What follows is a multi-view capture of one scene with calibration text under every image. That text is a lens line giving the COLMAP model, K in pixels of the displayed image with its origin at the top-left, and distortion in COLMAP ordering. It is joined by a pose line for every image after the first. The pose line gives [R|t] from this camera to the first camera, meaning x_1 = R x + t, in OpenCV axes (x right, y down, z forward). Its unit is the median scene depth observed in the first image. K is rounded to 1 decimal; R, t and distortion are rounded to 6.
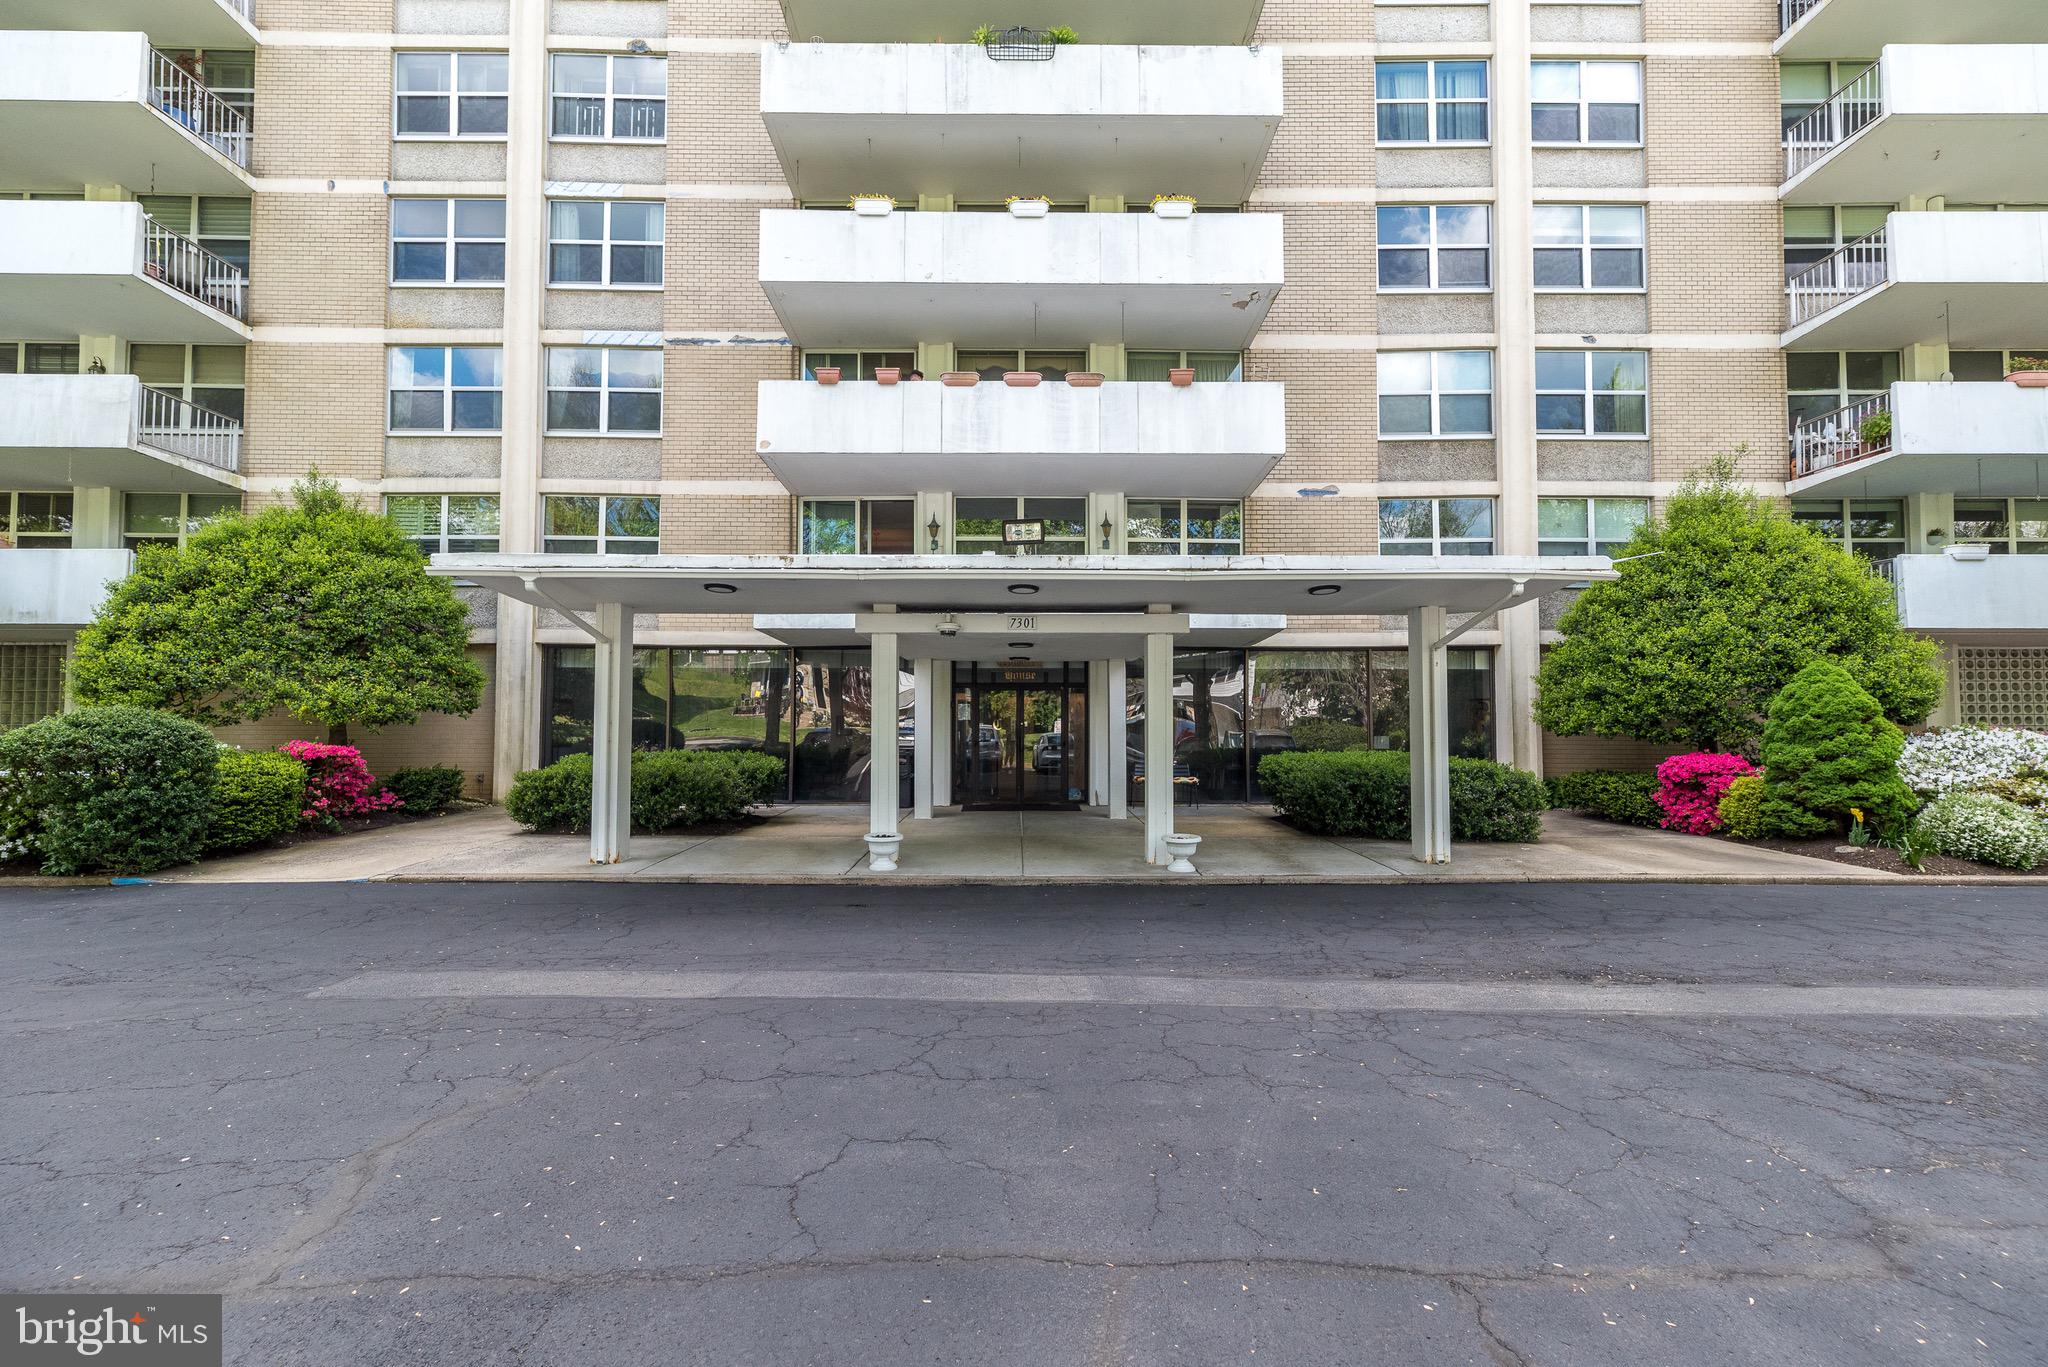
lens RADIAL K [[892.9, 0, 1018.7], [0, 892.9, 686.8], [0, 0, 1]] dist [0.005950, -0.000230]
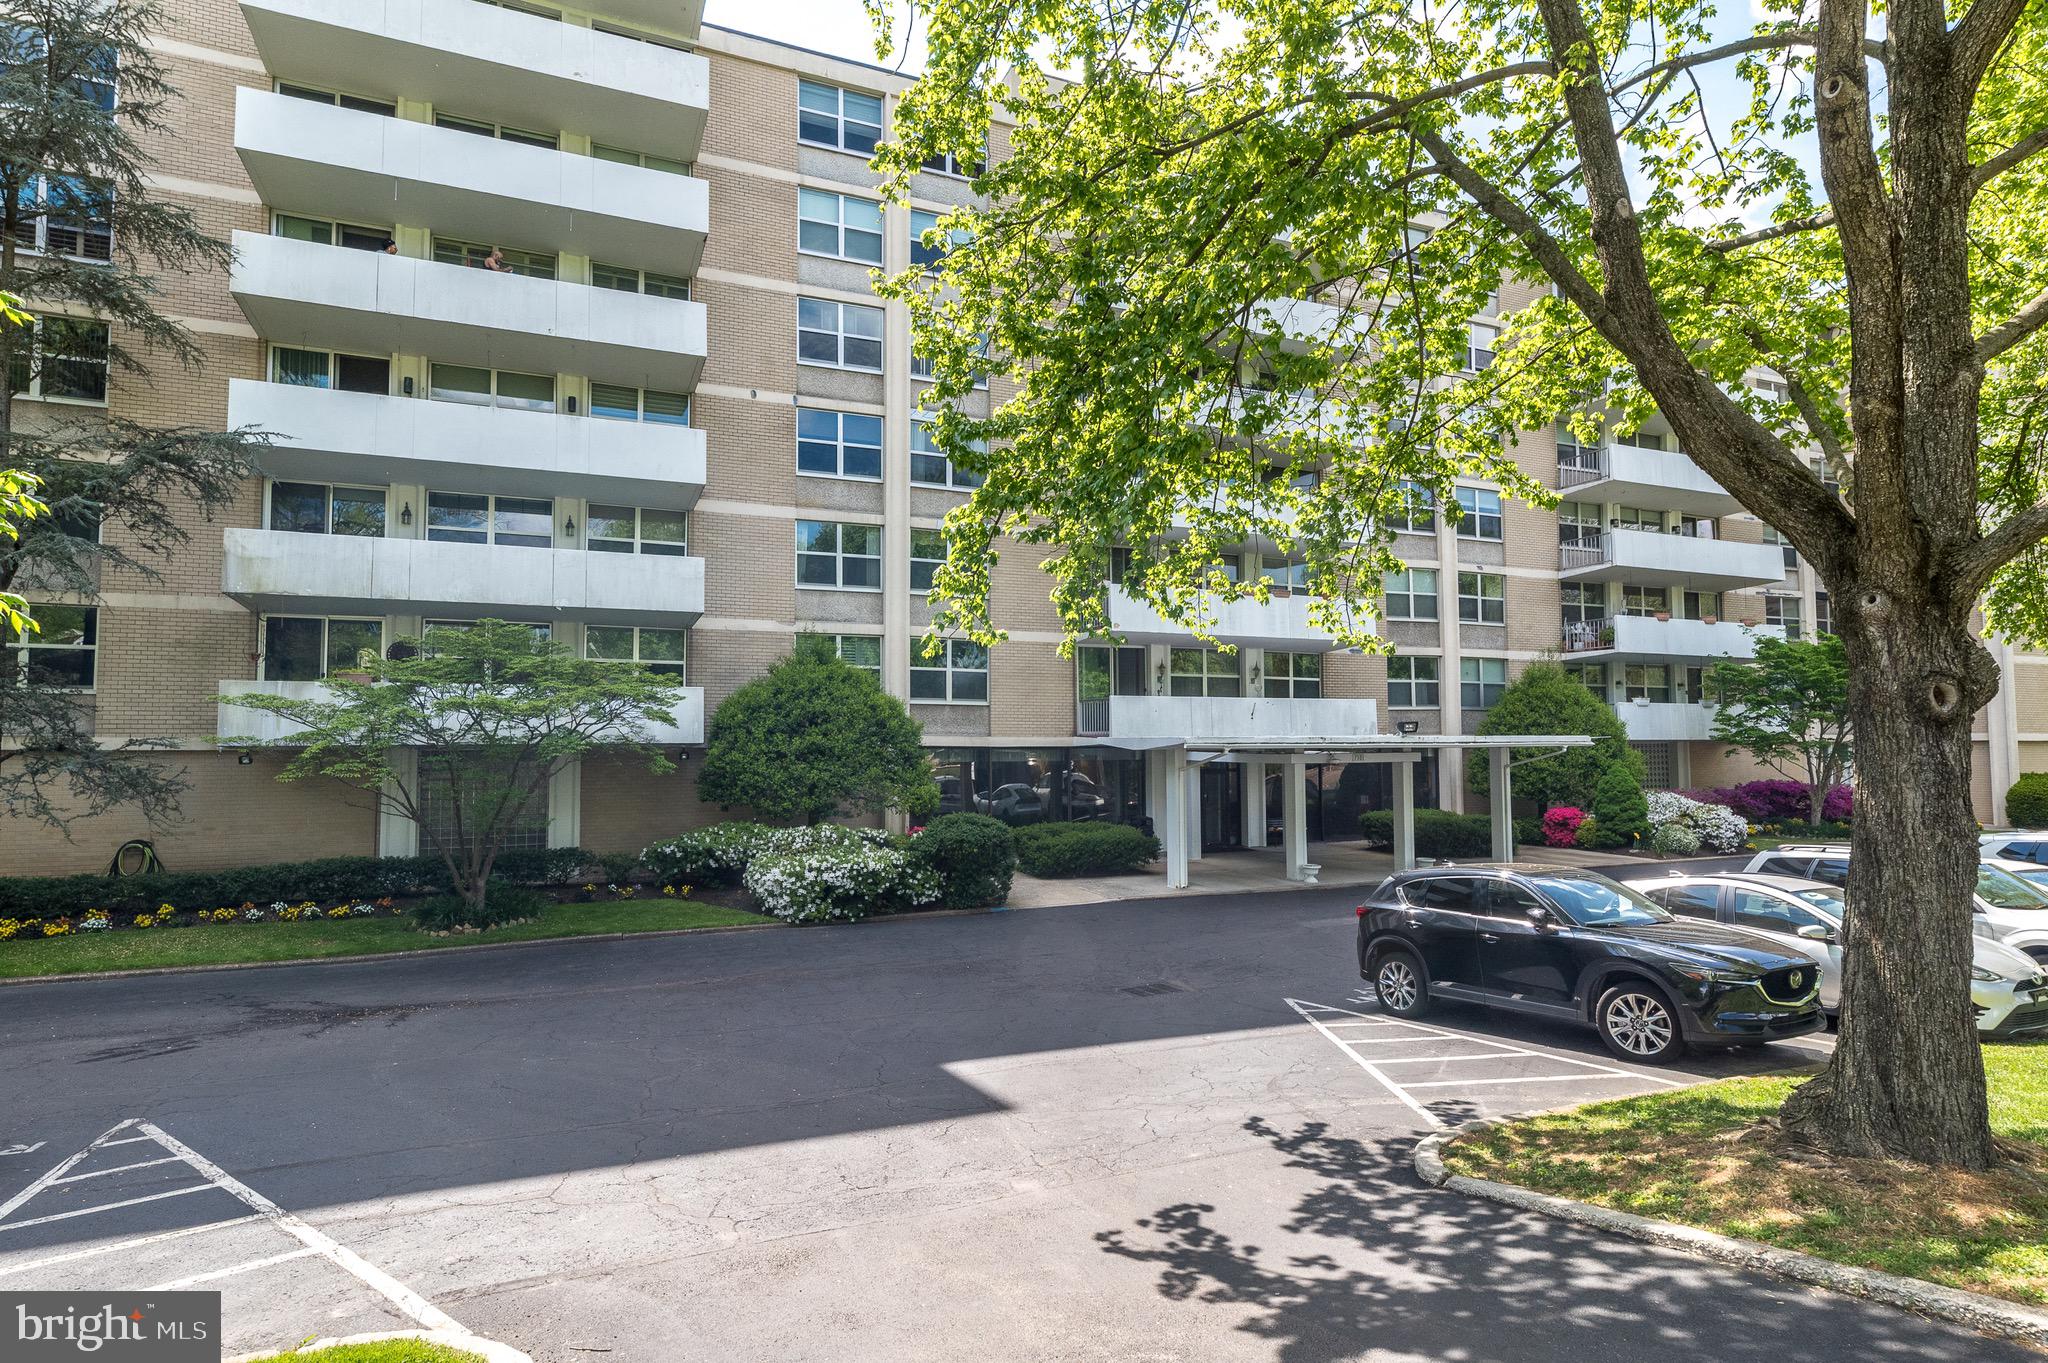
lens RADIAL K [[1070.1, 0, 1024.0], [0, 1070.1, 683.0], [0, 0, 1]] dist [0.000077, -0.000020]
pose [[0.919876, 0.017263, 0.391829, -1.023532], [-0.010888, 0.999770, -0.018487, -0.116355], [-0.392058, 0.012740, 0.919852, -0.588514]]
